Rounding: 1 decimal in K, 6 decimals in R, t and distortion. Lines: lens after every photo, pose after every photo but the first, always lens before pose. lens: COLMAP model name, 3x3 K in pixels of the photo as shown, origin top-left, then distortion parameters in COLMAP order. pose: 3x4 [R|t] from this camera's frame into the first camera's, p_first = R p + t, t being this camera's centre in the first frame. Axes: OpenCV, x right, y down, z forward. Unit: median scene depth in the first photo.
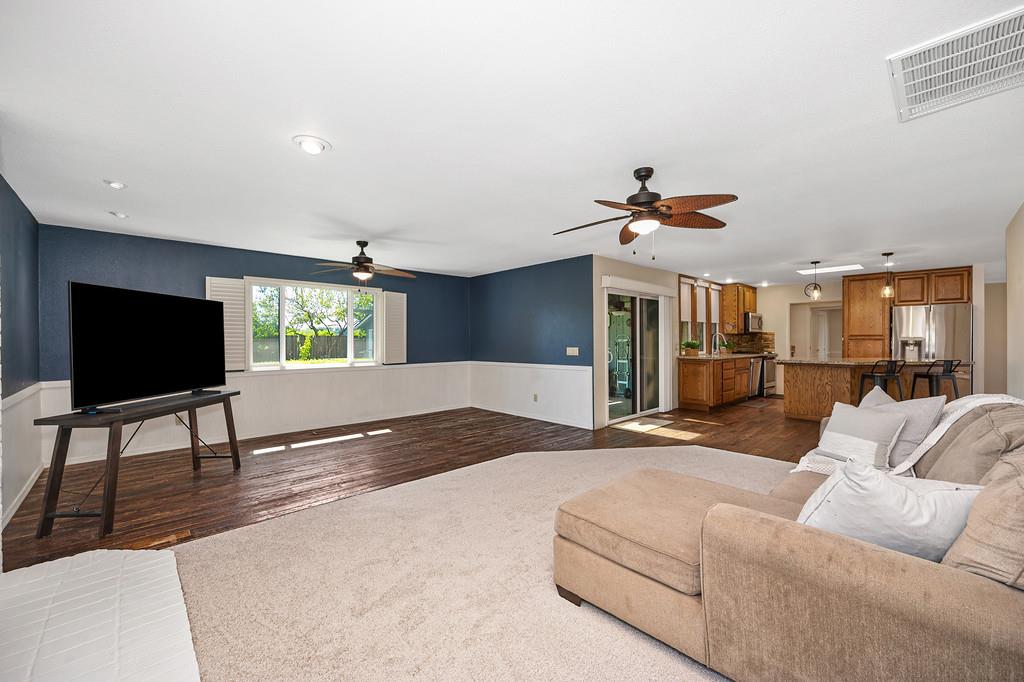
lens RADIAL K [[404.8, 0, 519.0], [0, 404.8, 346.0], [0, 0, 1]] dist [-0.001990, -0.000273]
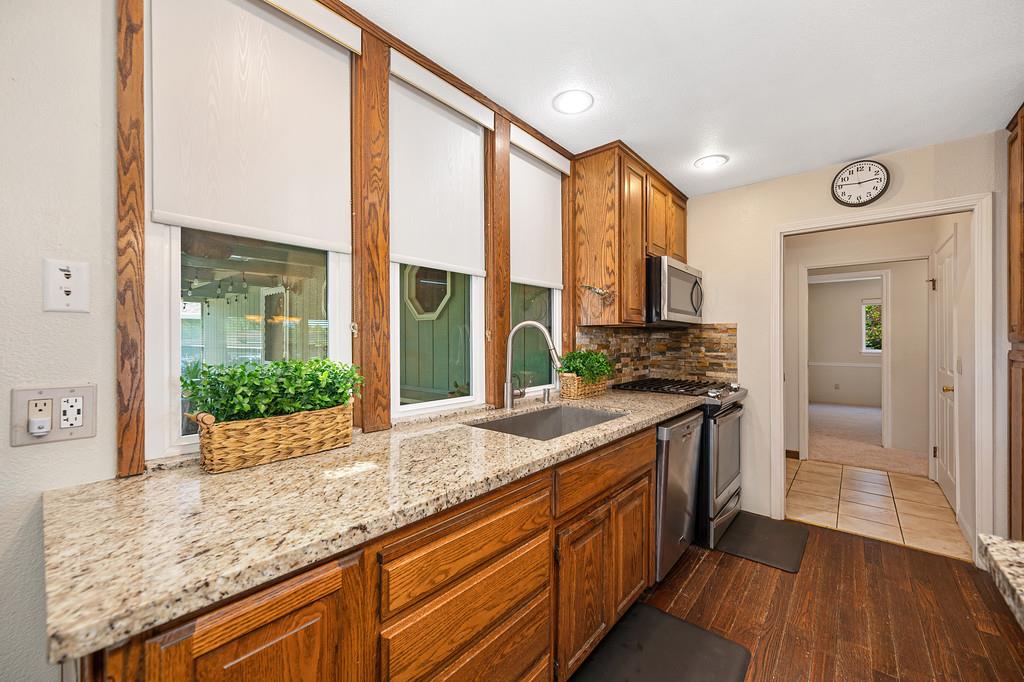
lens RADIAL K [[404.8, 0, 519.2], [0, 404.8, 341.2], [0, 0, 1]] dist [-0.001990, -0.000273]
pose [[0.993096, 0.003153, 0.117262, 0.507818], [-0.001593, 0.999909, -0.013392, -0.018099], [-0.117293, 0.013113, 0.993011, 0.845310]]
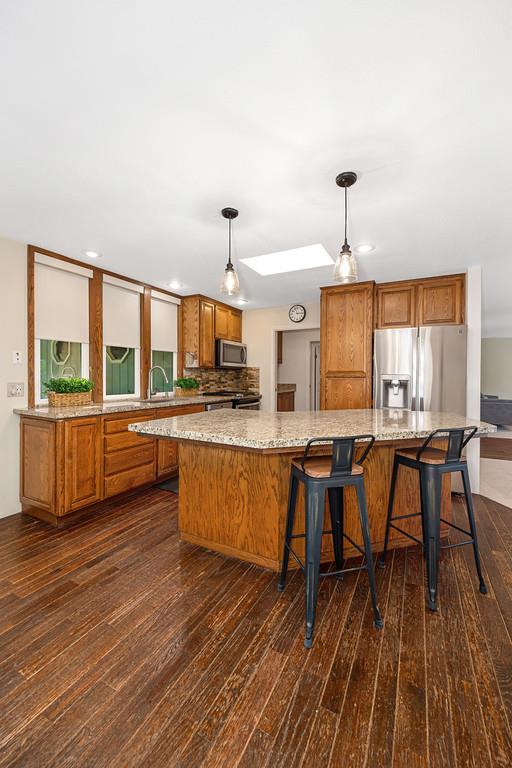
lens RADIAL K [[303.6, 0, 259.6], [0, 303.6, 380.0], [0, 0, 1]] dist [-0.001990, -0.000273]
pose [[0.945918, 0.004933, 0.324368, 0.542256], [-0.004662, 0.999988, -0.001612, -0.010312], [-0.324372, 0.000013, 0.945930, 0.544327]]
